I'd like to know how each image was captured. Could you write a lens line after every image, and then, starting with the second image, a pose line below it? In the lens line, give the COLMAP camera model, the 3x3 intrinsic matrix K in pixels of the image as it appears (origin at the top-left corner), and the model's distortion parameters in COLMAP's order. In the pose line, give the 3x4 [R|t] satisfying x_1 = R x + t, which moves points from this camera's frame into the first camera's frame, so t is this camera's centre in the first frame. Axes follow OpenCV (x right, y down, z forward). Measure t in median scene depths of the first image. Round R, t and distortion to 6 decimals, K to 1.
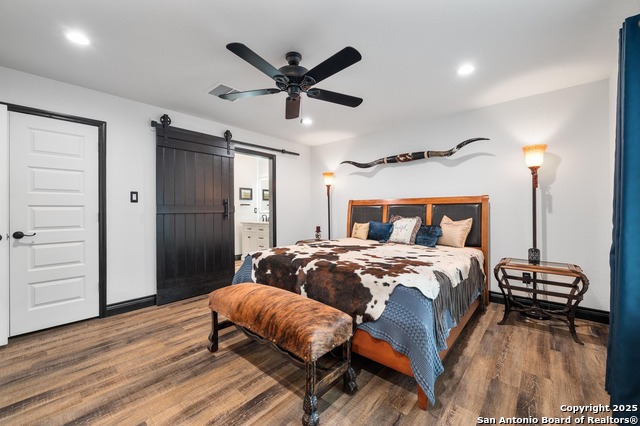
lens RADIAL K [[254.2, 0, 320.0], [0, 254.2, 213.0], [0, 0, 1]] dist [-0.004358, 0.000002]
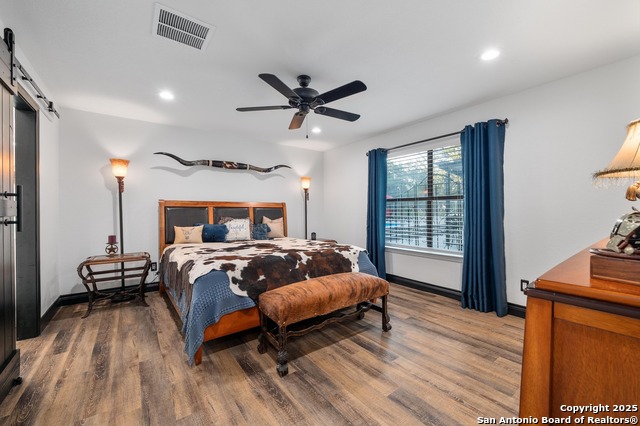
lens RADIAL K [[254.2, 0, 320.0], [0, 254.2, 213.0], [0, 0, 1]] dist [-0.004358, 0.000002]
pose [[0.211247, 0.000053, 0.977433, -0.935335], [0.011966, 0.999925, -0.002640, 0.001005], [-0.977359, 0.012254, 0.211231, 0.522819]]
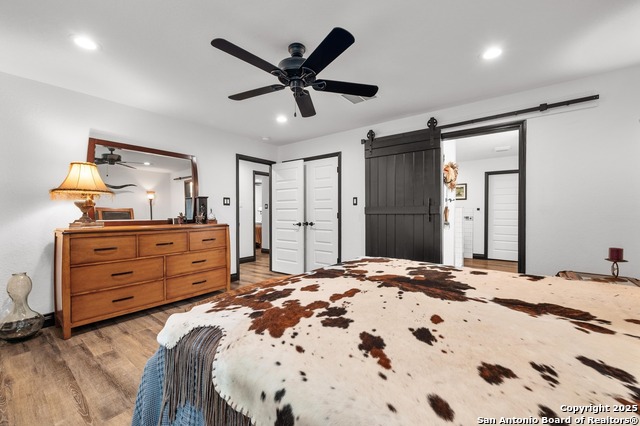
lens RADIAL K [[254.2, 0, 320.0], [0, 254.2, 213.0], [0, 0, 1]] dist [-0.004358, 0.000002]
pose [[0.069512, 0.012603, -0.997502, 0.631381], [-0.009075, 0.999887, 0.012001, -0.017030], [0.997540, 0.008218, 0.069618, 0.776808]]
